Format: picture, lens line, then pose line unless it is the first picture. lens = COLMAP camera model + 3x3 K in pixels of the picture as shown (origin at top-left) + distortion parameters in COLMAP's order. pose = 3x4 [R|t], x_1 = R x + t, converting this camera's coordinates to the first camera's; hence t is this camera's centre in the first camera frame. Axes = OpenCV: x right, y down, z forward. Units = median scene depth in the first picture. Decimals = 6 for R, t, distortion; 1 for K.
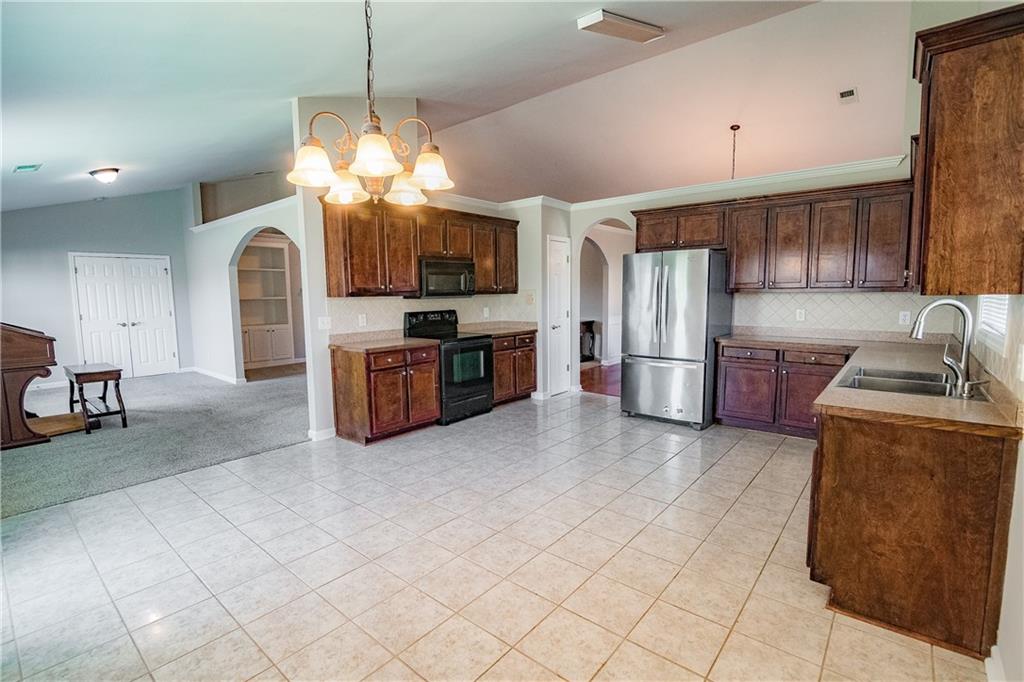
lens RADIAL K [[468.6, 0, 511.0], [0, 468.6, 344.0], [0, 0, 1]] dist [-0.021192, 0.001275]
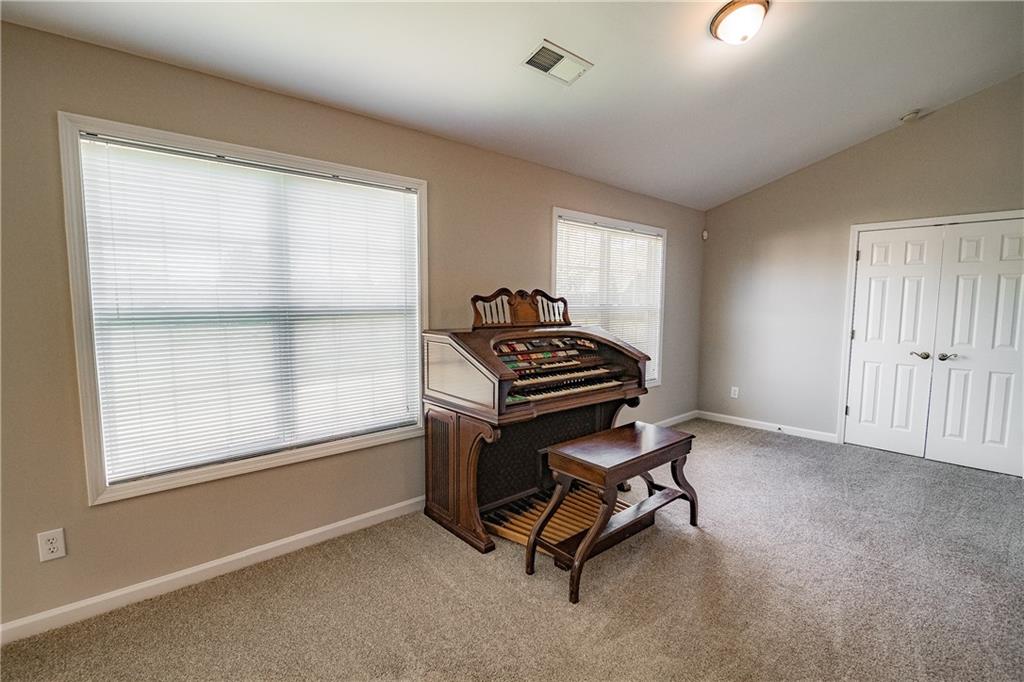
lens RADIAL K [[468.6, 0, 513.0], [0, 468.6, 346.3], [0, 0, 1]] dist [-0.021192, 0.001275]
pose [[-0.140242, 0.107185, -0.984299, -0.436198], [-0.111797, 0.986051, 0.123305, -0.104691], [0.983785, 0.127334, -0.126303, 0.997316]]
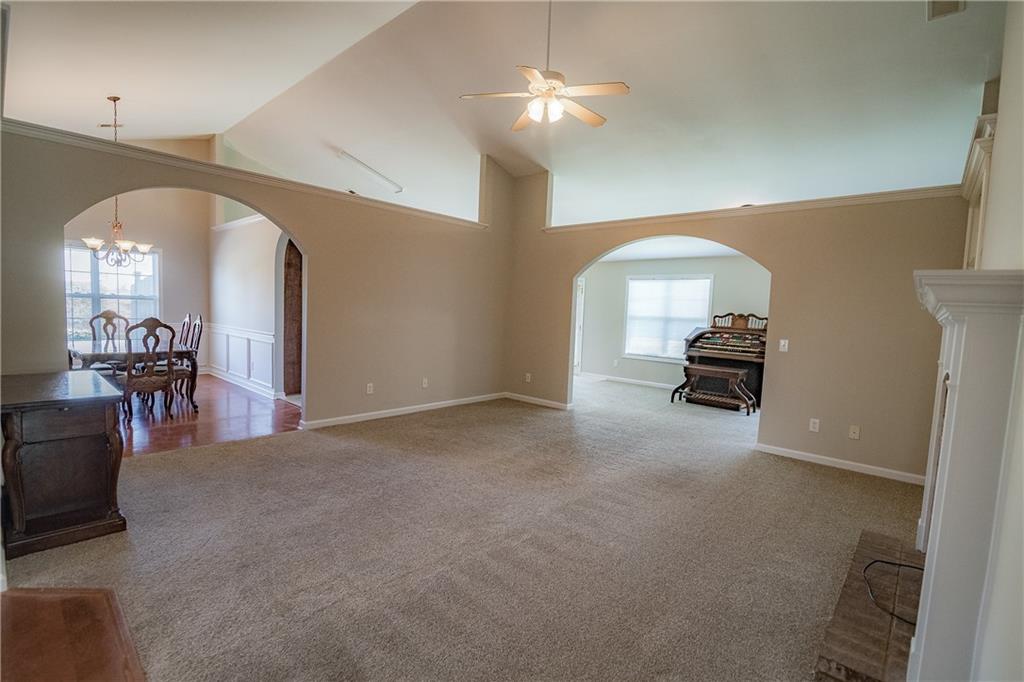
lens RADIAL K [[468.6, 0, 513.4], [0, 468.6, 346.4], [0, 0, 1]] dist [-0.021192, 0.001275]
pose [[-0.999153, -0.033944, 0.023272, -0.364109], [-0.028956, 0.981624, 0.188614, -0.273145], [-0.029247, 0.187781, -0.981775, 2.535793]]
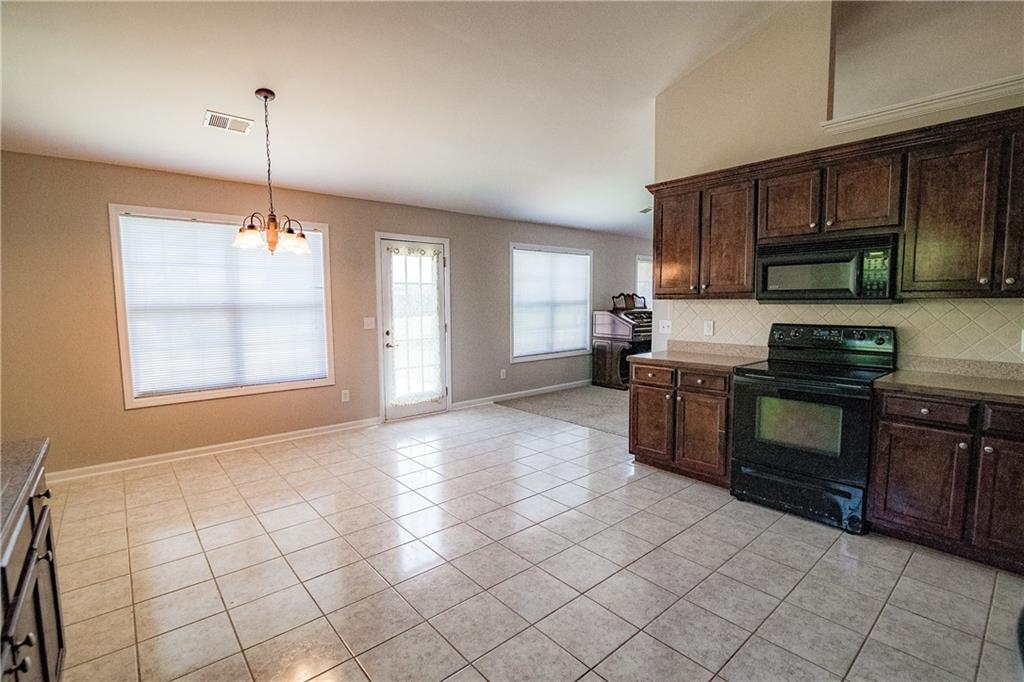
lens RADIAL K [[468.6, 0, 516.4], [0, 468.6, 341.7], [0, 0, 1]] dist [-0.021192, 0.001275]
pose [[-0.151244, 0.100784, -0.983345, 0.534252], [-0.099291, 0.988209, 0.116553, -0.088379], [0.983497, 0.115265, -0.139453, 0.781175]]
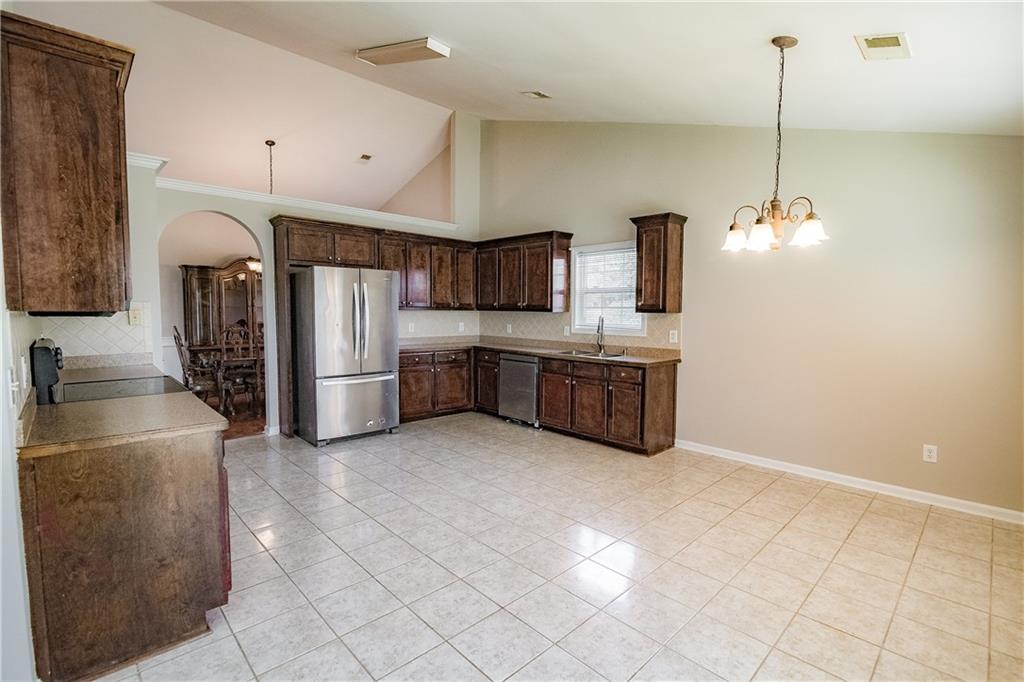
lens RADIAL K [[468.6, 0, 516.8], [0, 468.6, 341.0], [0, 0, 1]] dist [-0.021192, 0.001275]
pose [[0.102262, -0.053809, 0.993301, -0.639417], [0.094391, 0.994555, 0.044159, -0.053258], [-0.990269, 0.089243, 0.106785, 0.557037]]
